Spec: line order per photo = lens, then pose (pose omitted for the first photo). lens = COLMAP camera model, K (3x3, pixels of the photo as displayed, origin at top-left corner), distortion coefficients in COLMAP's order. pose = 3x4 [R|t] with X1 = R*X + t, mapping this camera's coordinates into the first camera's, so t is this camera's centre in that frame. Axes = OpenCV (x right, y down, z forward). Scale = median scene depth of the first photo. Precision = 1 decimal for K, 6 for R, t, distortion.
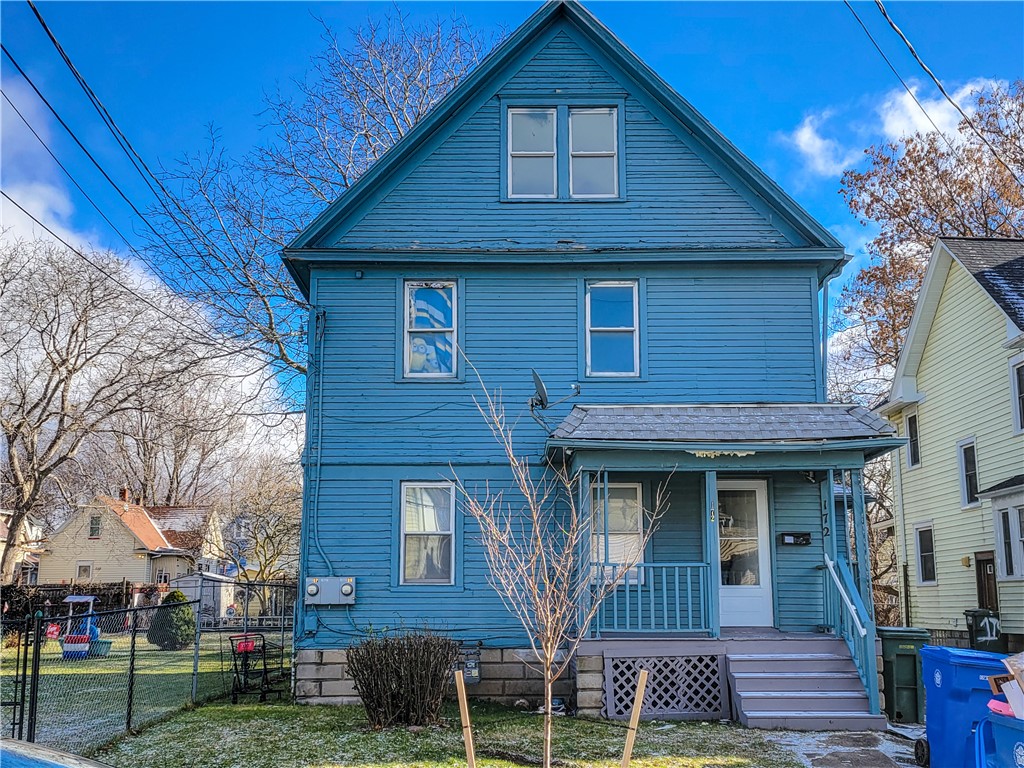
lens RADIAL K [[1135.2, 0, 512.0], [0, 1135.2, 384.0], [0, 0, 1]] dist [0.018291, -0.005365]
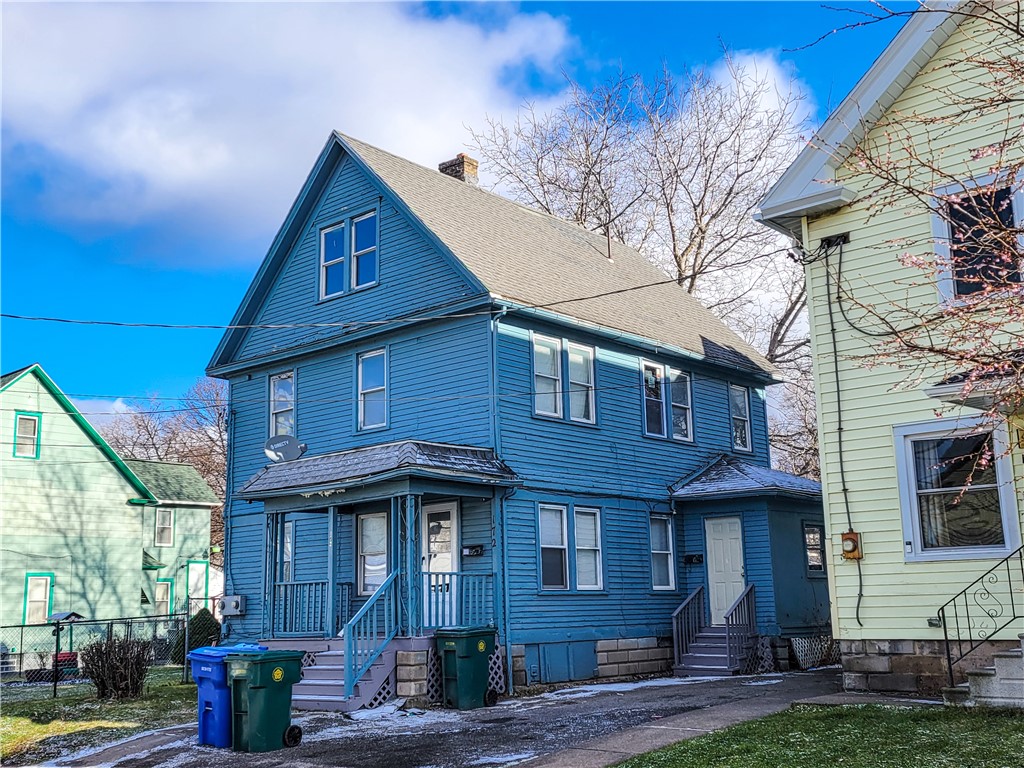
lens RADIAL K [[1135.2, 0, 512.0], [0, 1135.2, 384.0], [0, 0, 1]] dist [0.018291, -0.005365]
pose [[0.750403, -0.148772, -0.644020, 1.070212], [0.150946, 0.987165, -0.052160, 0.034926], [0.643514, -0.058071, 0.763229, 0.152651]]
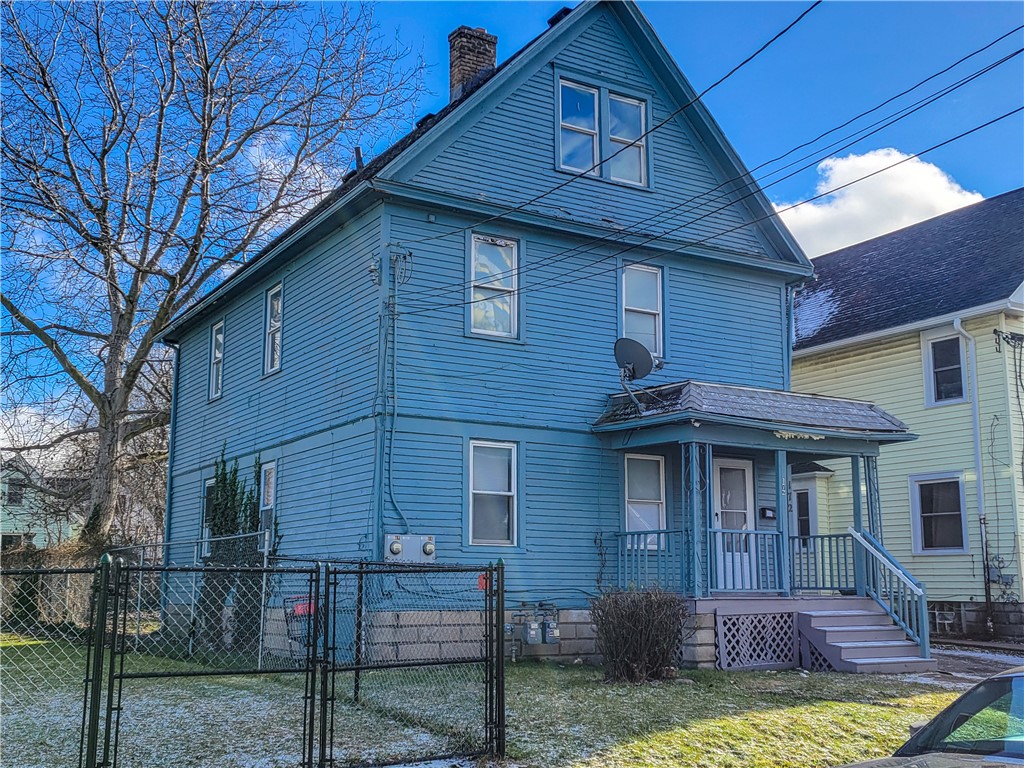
lens RADIAL K [[1135.2, 0, 512.0], [0, 1135.2, 384.0], [0, 0, 1]] dist [0.018291, -0.005365]
pose [[0.855428, 0.096280, 0.508895, -0.581940], [-0.105686, 0.994344, -0.010472, 0.046768], [-0.507025, -0.044825, 0.860765, 0.153408]]
